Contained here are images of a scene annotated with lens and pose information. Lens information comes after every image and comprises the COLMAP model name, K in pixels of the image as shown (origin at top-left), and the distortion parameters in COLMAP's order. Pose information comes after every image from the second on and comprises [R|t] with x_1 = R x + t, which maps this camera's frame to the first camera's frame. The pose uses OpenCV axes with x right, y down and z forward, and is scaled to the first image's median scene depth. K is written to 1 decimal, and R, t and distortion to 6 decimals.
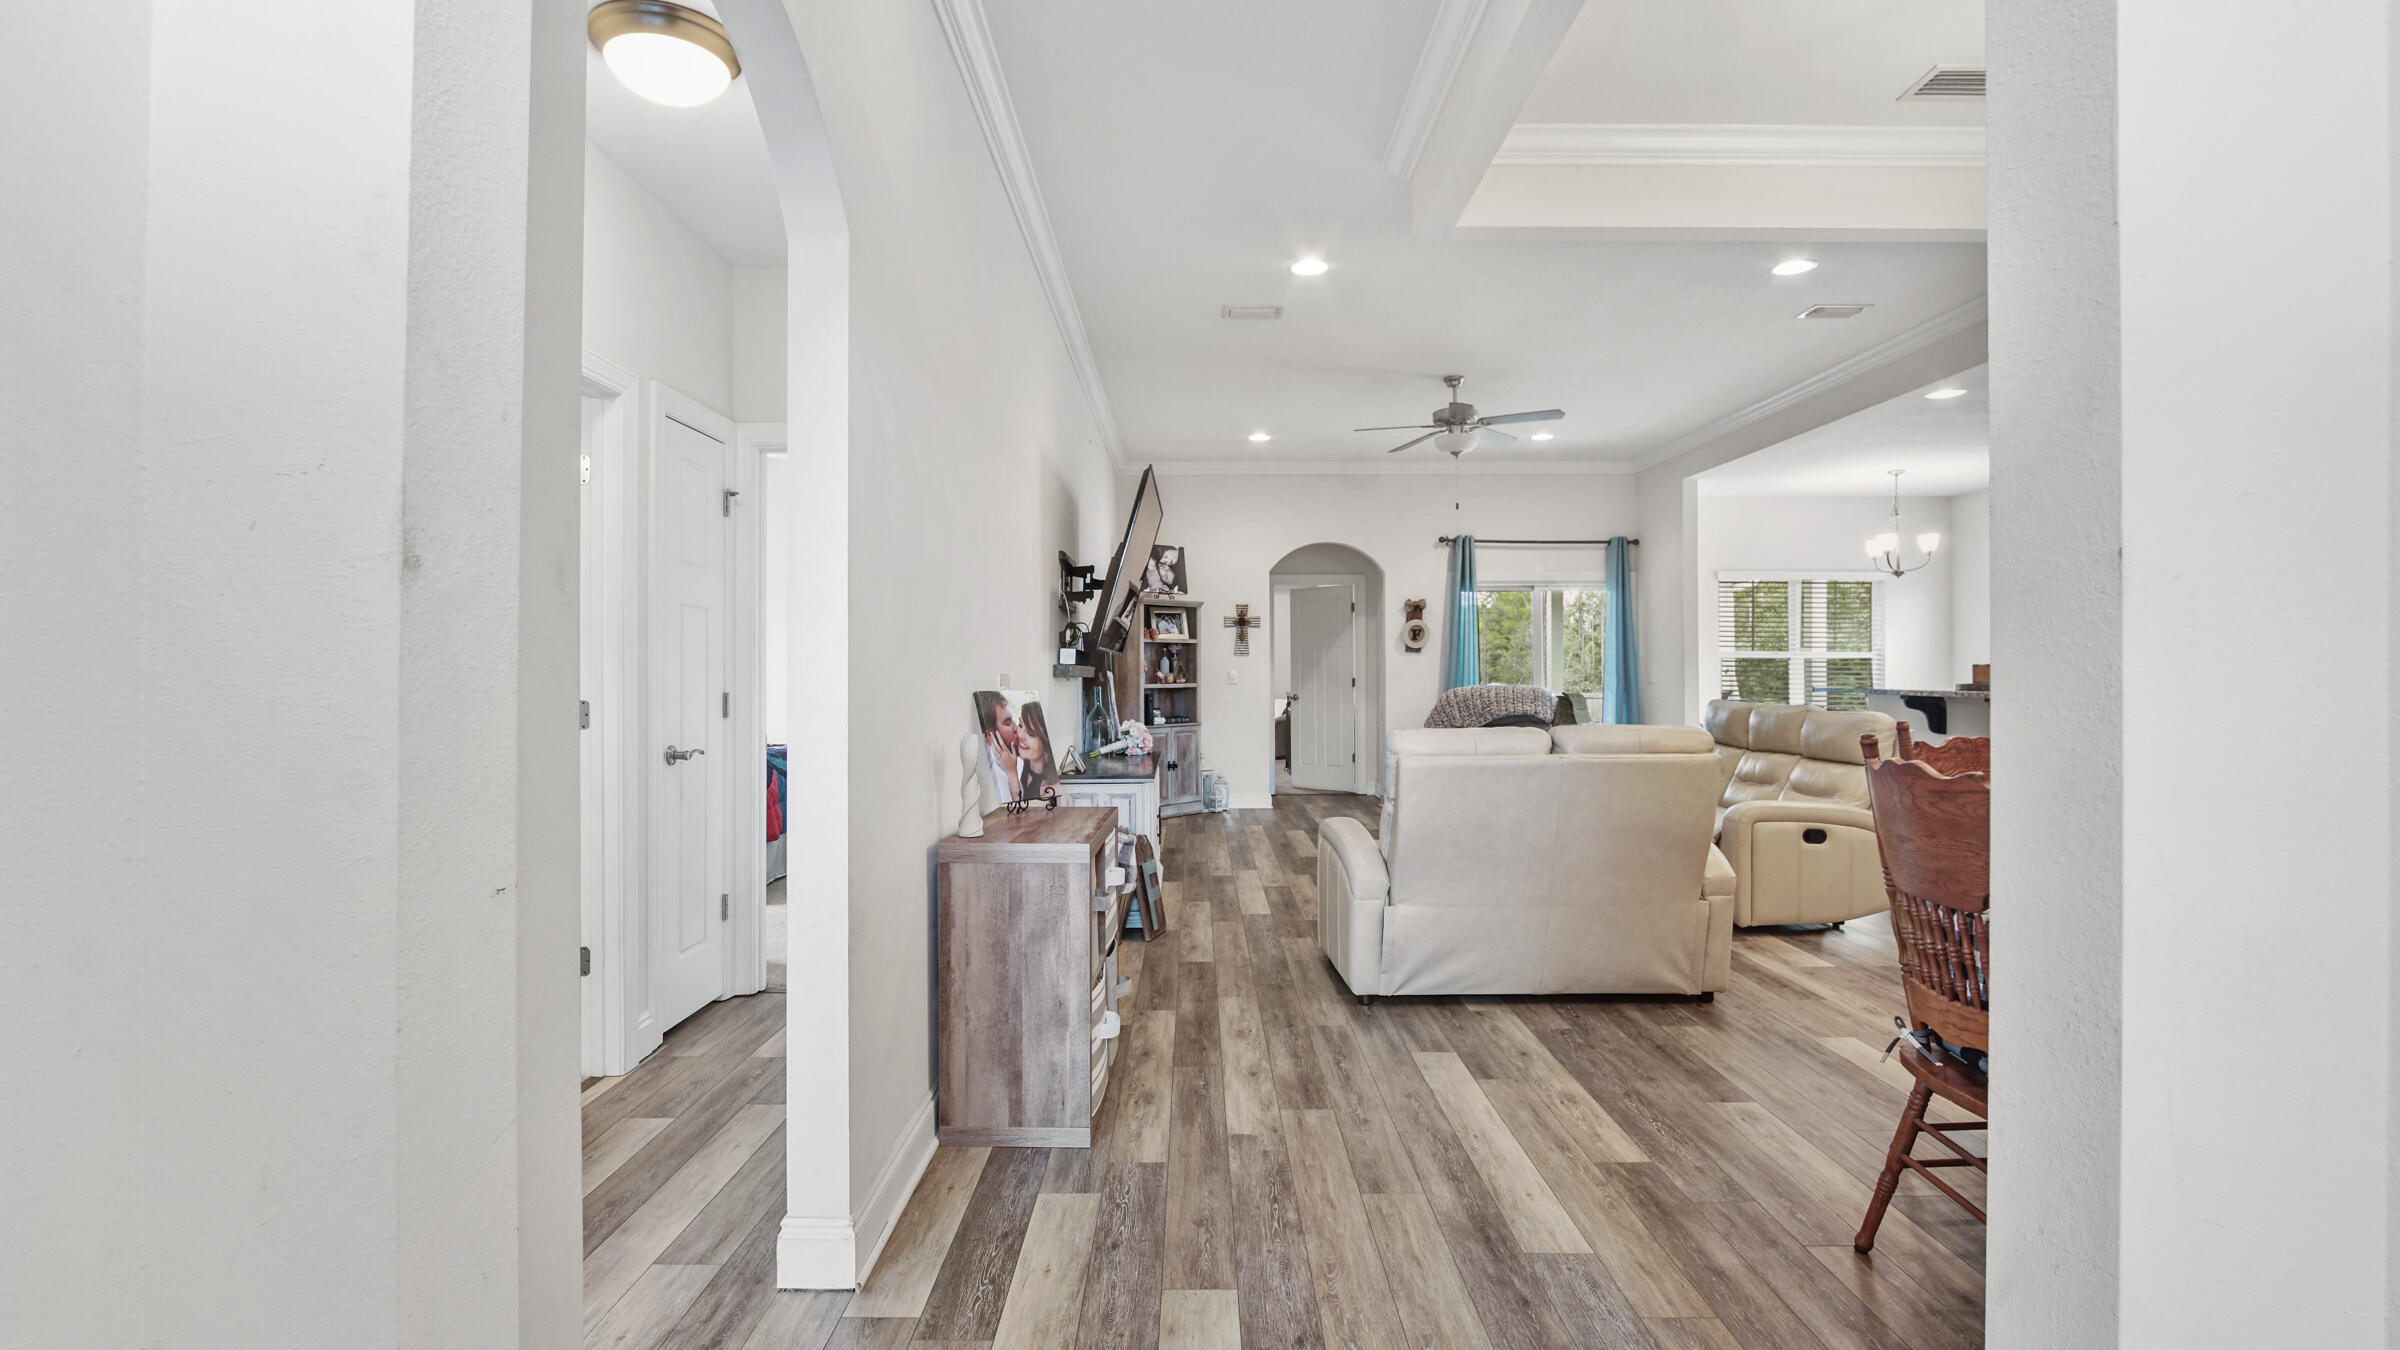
lens RADIAL K [[1097.1, 0, 1199.0], [0, 1097.1, 657.0], [0, 0, 1]] dist [-0.018293, 0.000222]
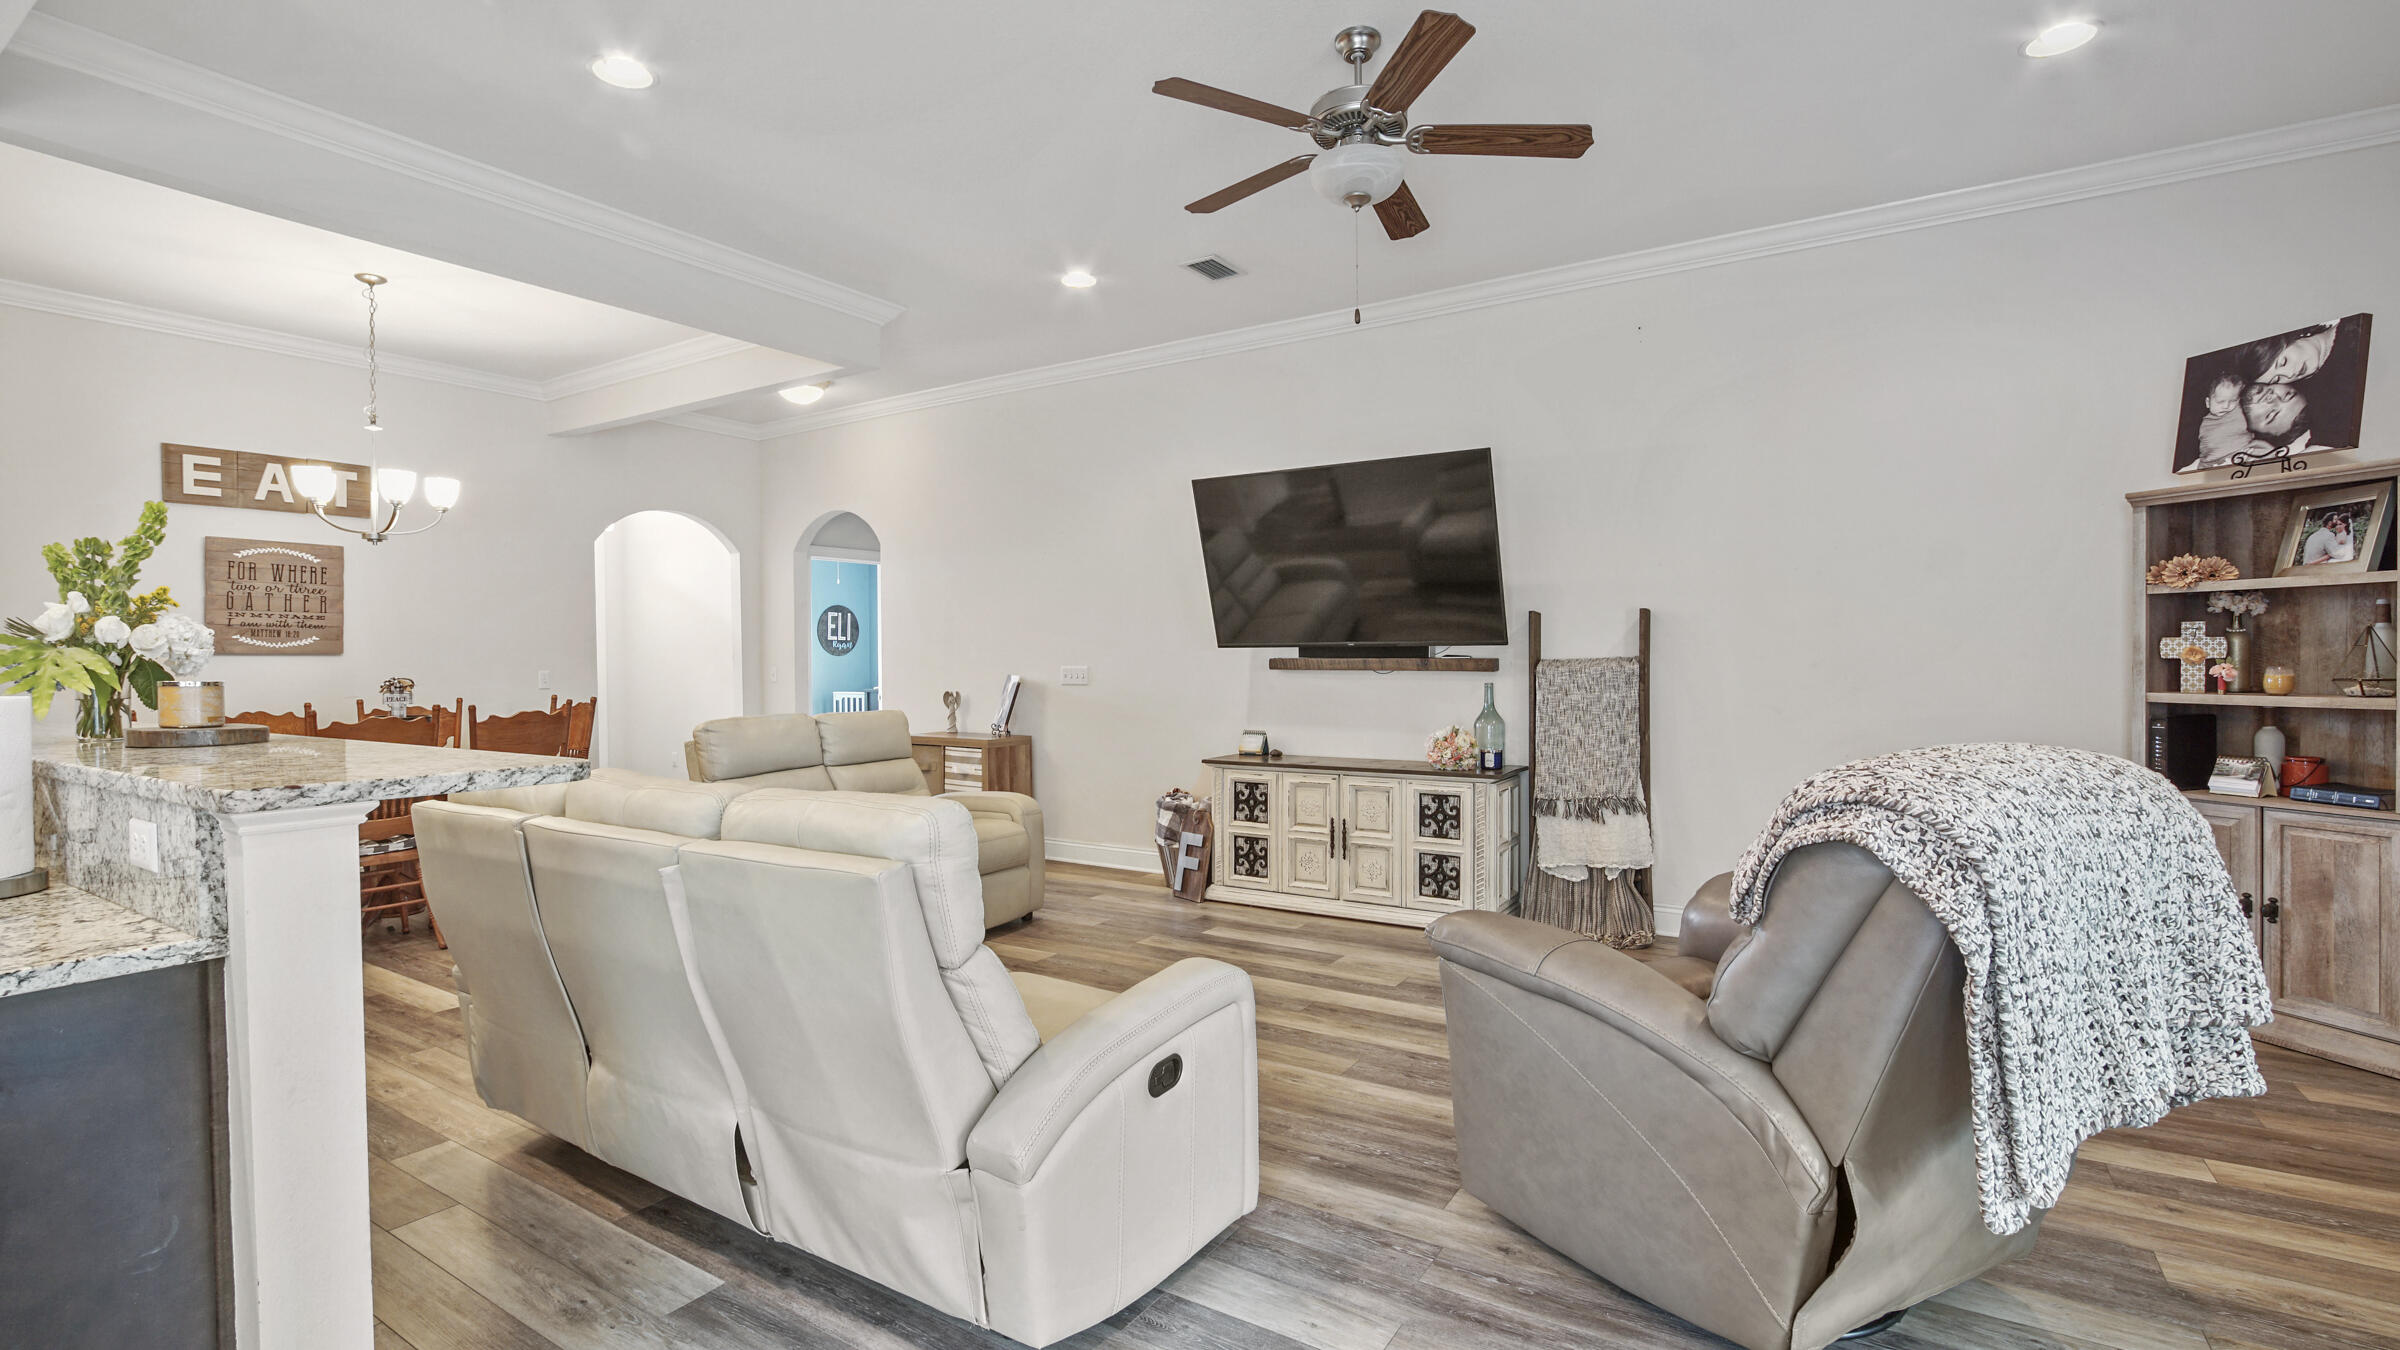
lens RADIAL K [[1085.5, 0, 1185.1], [0, 1085.5, 670.7], [0, 0, 1]] dist [-0.020124, 0.001561]
pose [[-0.548317, 0.018882, -0.836057, 0.505966], [0.021797, 0.999728, 0.008283, 0.004436], [0.835986, -0.013681, -0.548580, 0.911370]]
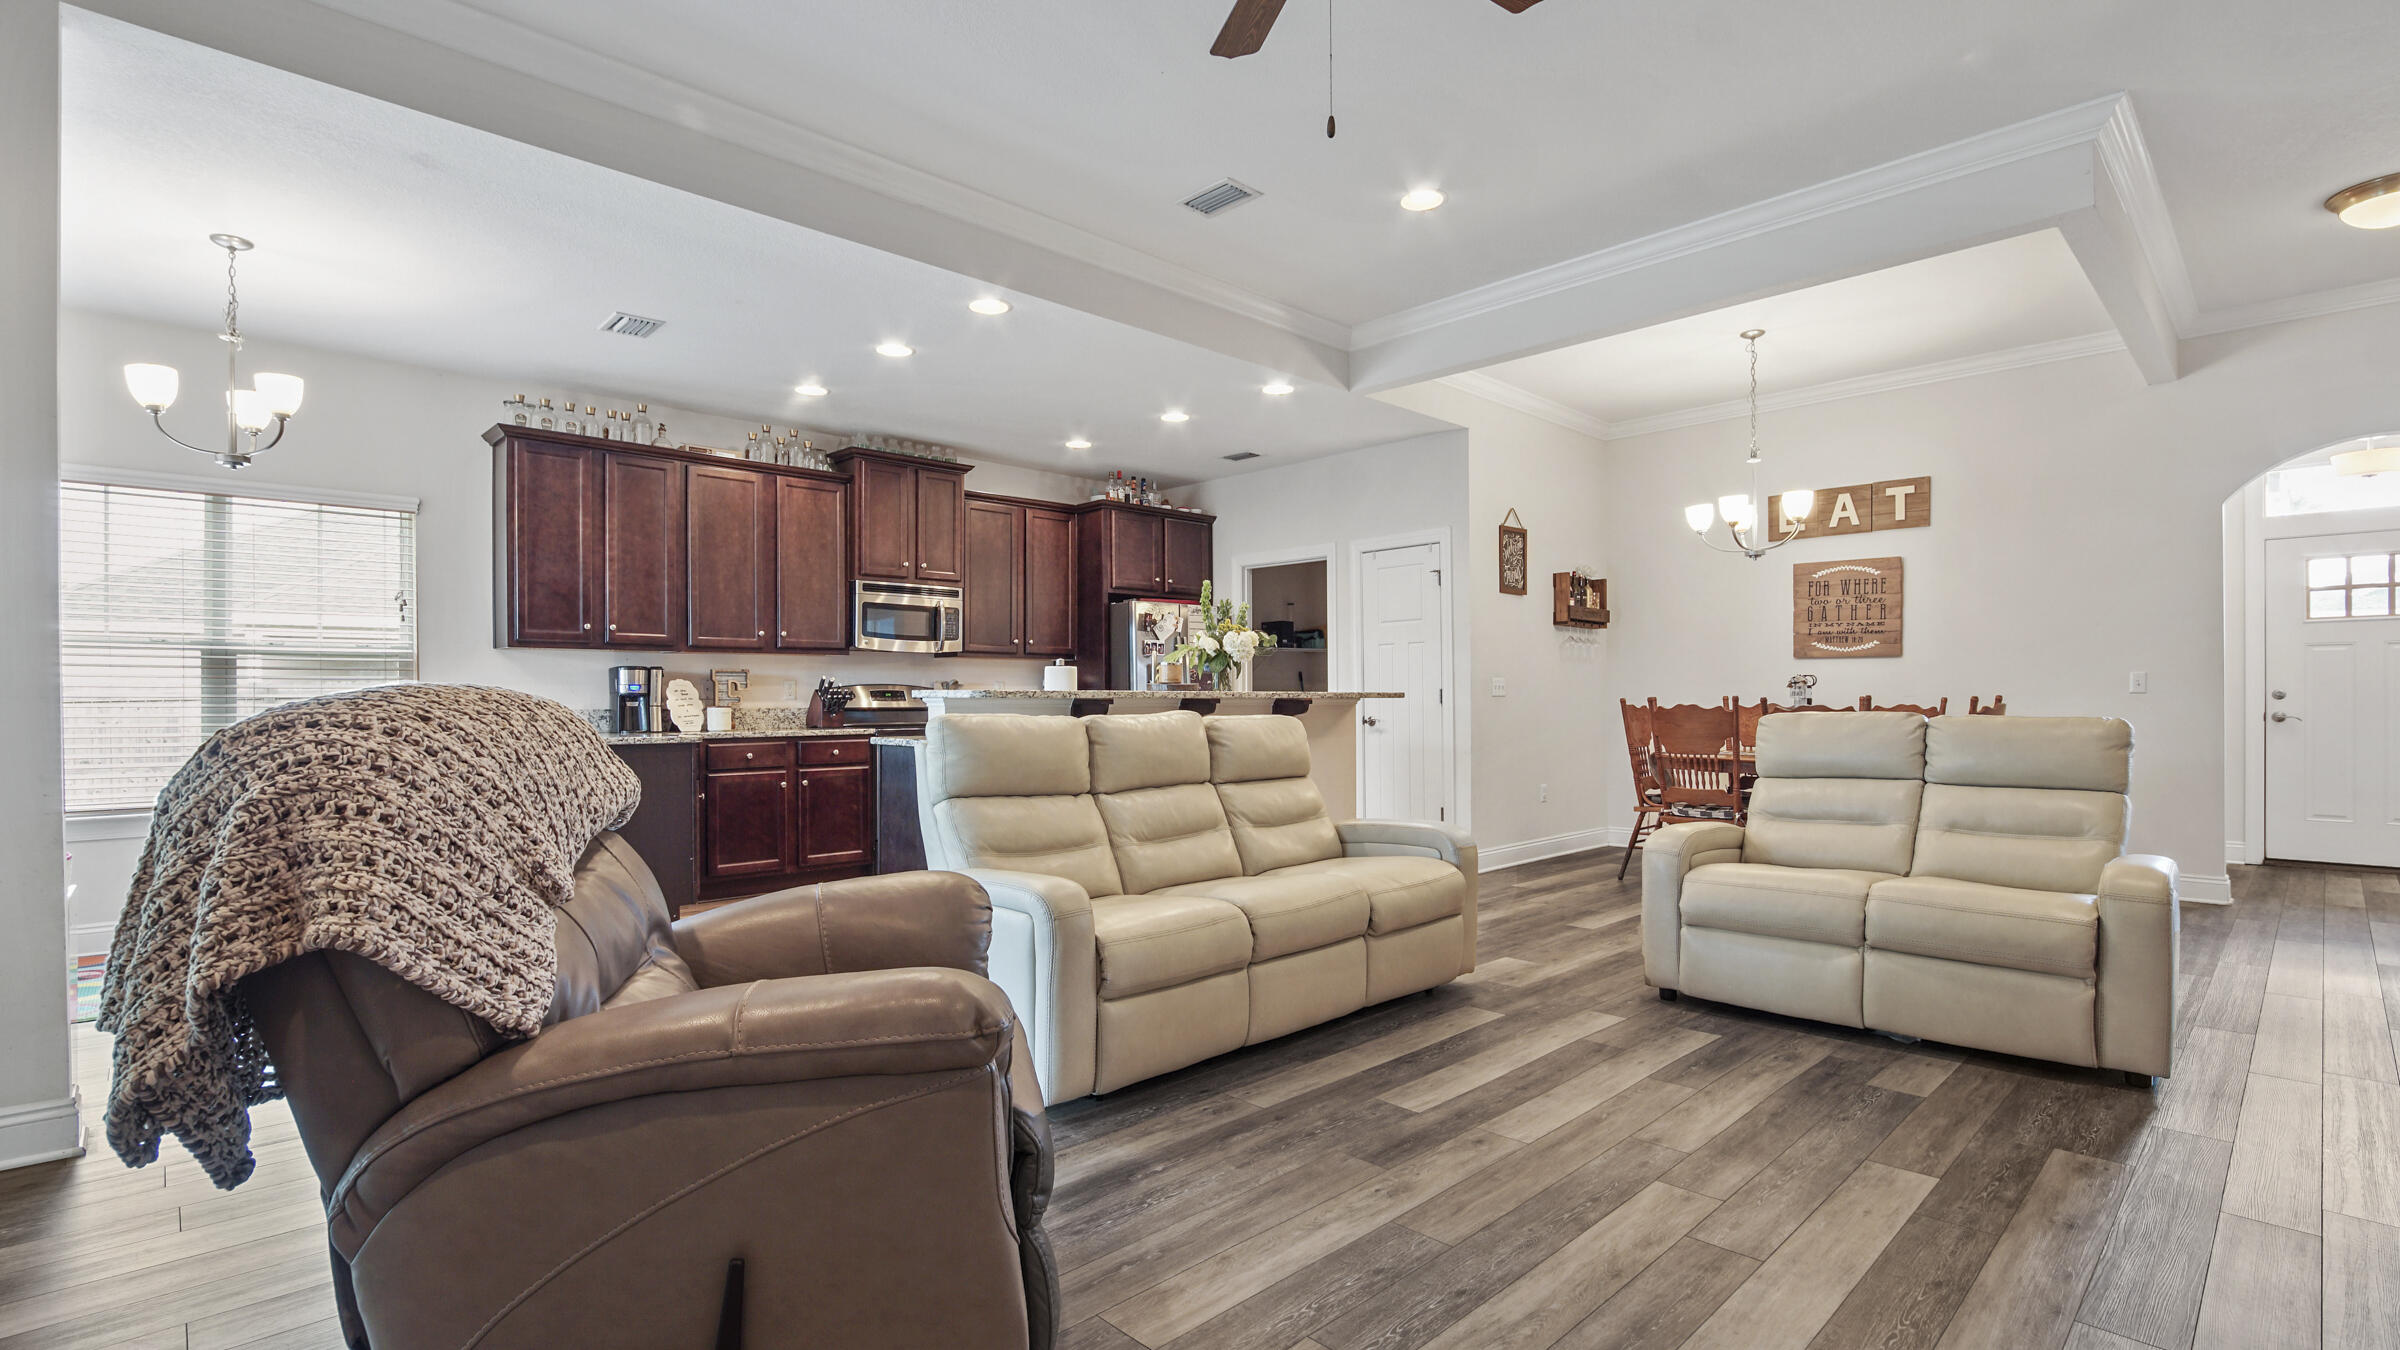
lens RADIAL K [[1097.1, 0, 1178.9], [0, 1097.1, 706.3], [0, 0, 1]] dist [-0.018293, 0.000222]
pose [[-0.682022, -0.001880, 0.731329, 0.022210], [-0.005266, 0.999983, -0.002340, 0.026690], [-0.731313, -0.005447, -0.682021, 0.962270]]
